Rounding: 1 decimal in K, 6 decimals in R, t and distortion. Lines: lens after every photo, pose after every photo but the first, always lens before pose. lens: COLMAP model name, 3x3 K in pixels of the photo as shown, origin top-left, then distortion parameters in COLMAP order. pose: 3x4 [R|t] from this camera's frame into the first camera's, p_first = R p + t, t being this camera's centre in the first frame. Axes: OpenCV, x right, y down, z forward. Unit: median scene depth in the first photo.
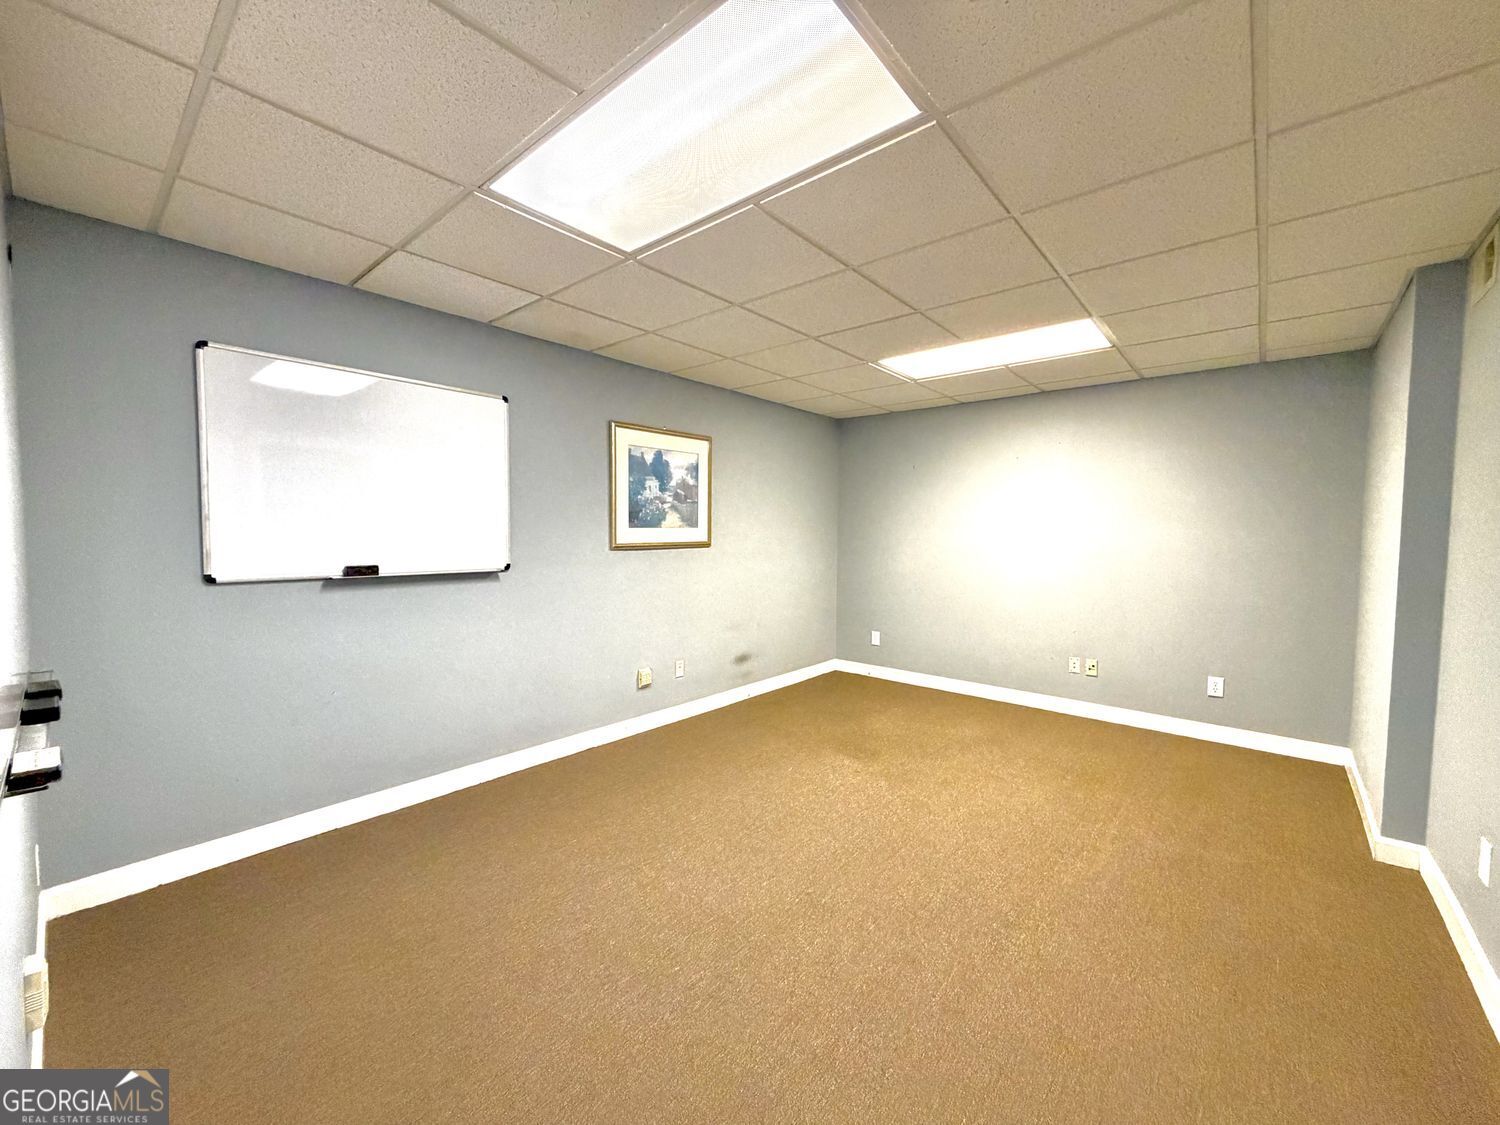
lens RADIAL K [[595.6, 0, 744.8], [0, 595.6, 563.0], [0, 0, 1]] dist [0.003280, -0.000491]
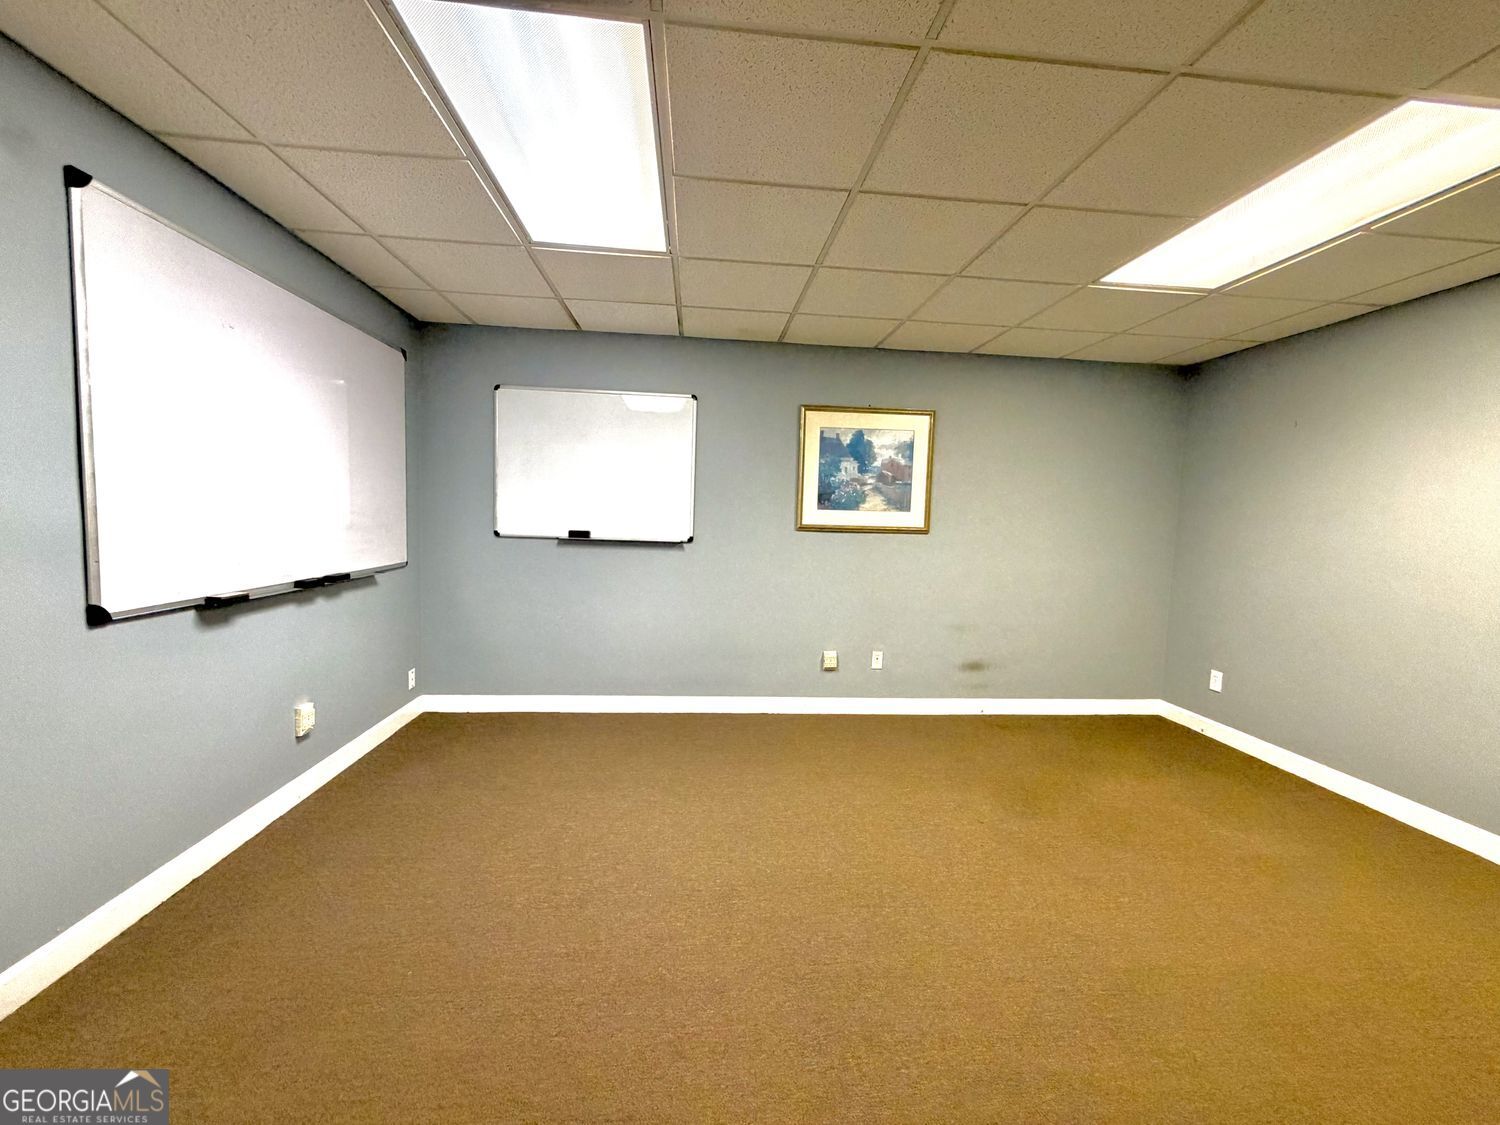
lens RADIAL K [[595.6, 0, 750.2], [0, 595.6, 561.8], [0, 0, 1]] dist [0.003280, -0.000491]
pose [[0.718082, 0.068921, -0.692538, 0.419686], [-0.064883, 0.997380, 0.031982, 0.004549], [0.692928, 0.021968, 0.720672, 0.186505]]
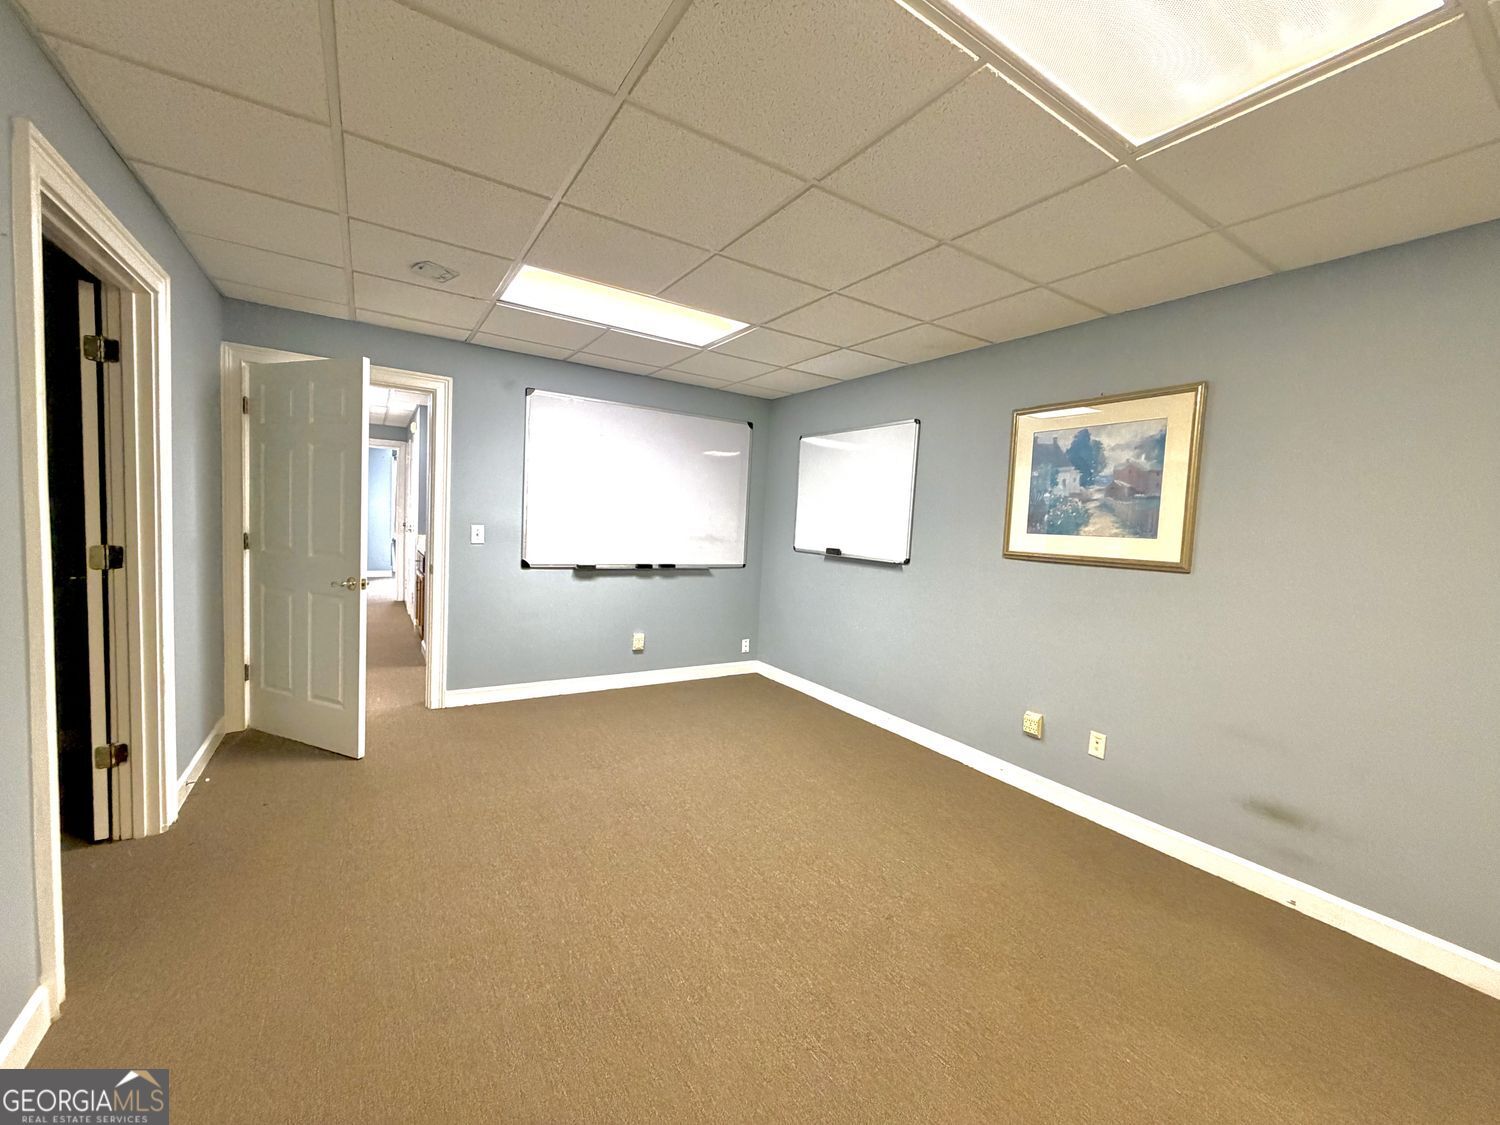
lens RADIAL K [[595.6, 0, 749.5], [0, 595.6, 562.5], [0, 0, 1]] dist [0.003280, -0.000491]
pose [[-0.277731, 0.044366, -0.959634, 0.689861], [-0.107754, 0.991190, 0.077011, -0.039995], [0.954597, 0.124793, -0.270503, 0.838205]]
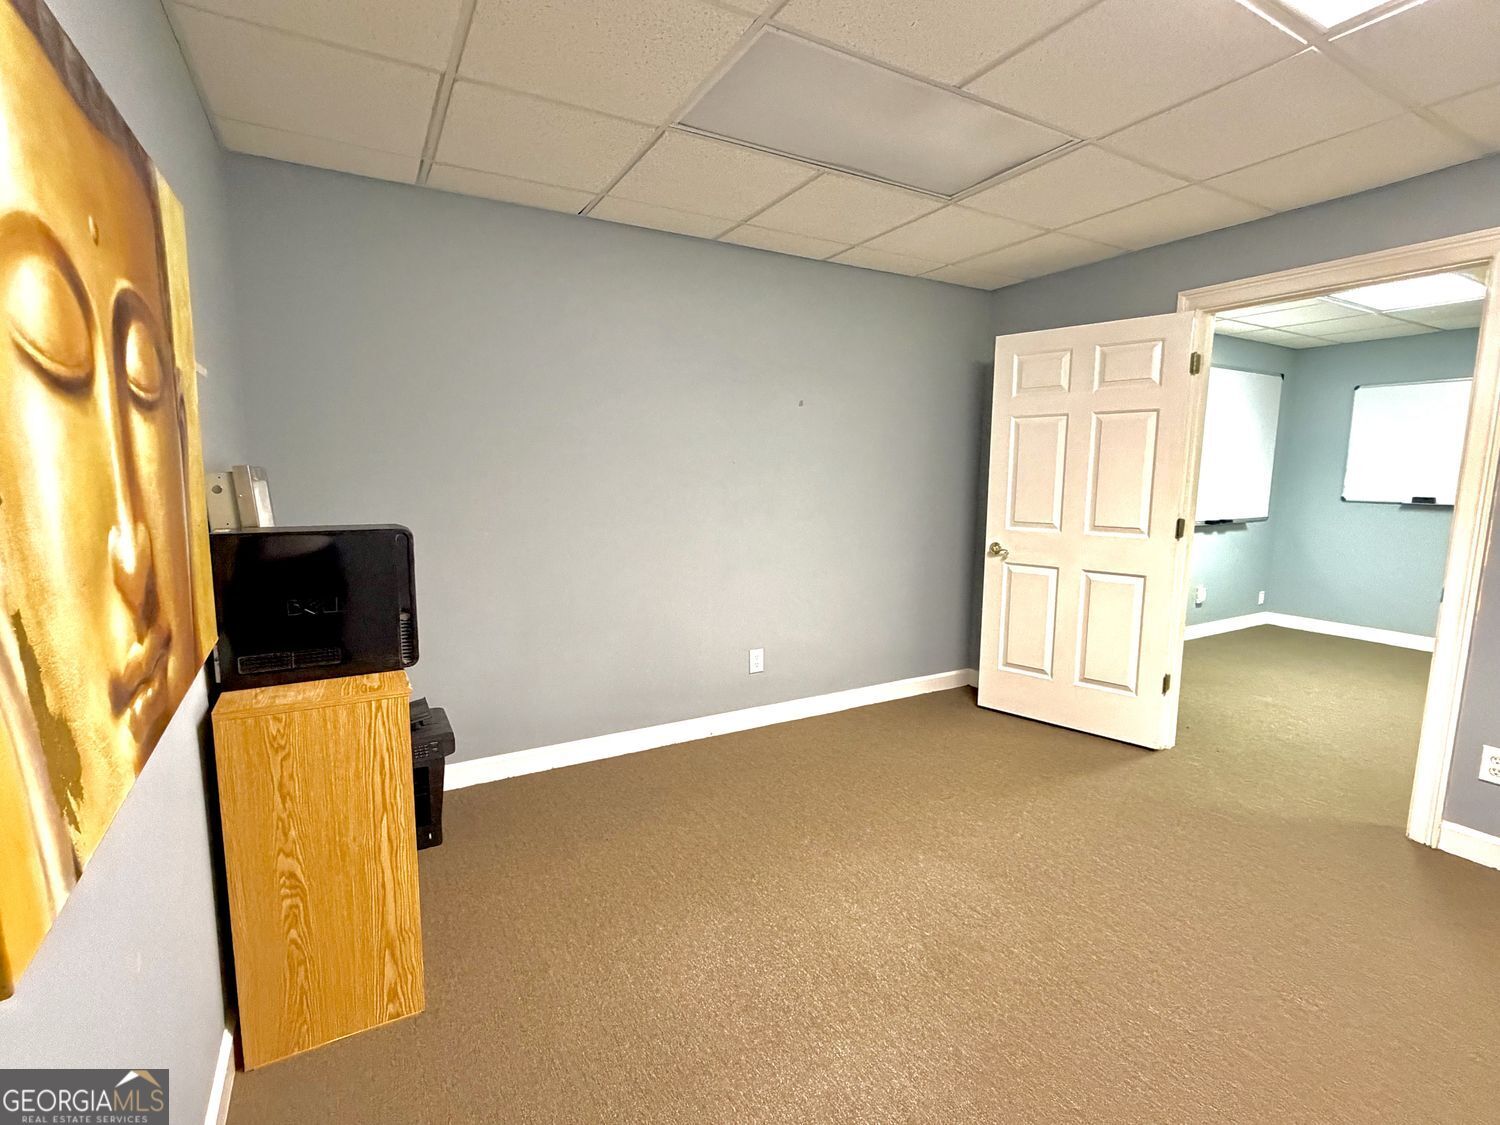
lens RADIAL K [[703.6, 0, 747.8], [0, 703.6, 561.4], [0, 0, 1]] dist [0.002168, 0.000226]
pose [[-0.341329, 0.117012, -0.932632, 1.293630], [-0.060548, 0.987423, 0.146046, 0.005547], [0.937992, 0.106319, -0.329952, -0.081238]]
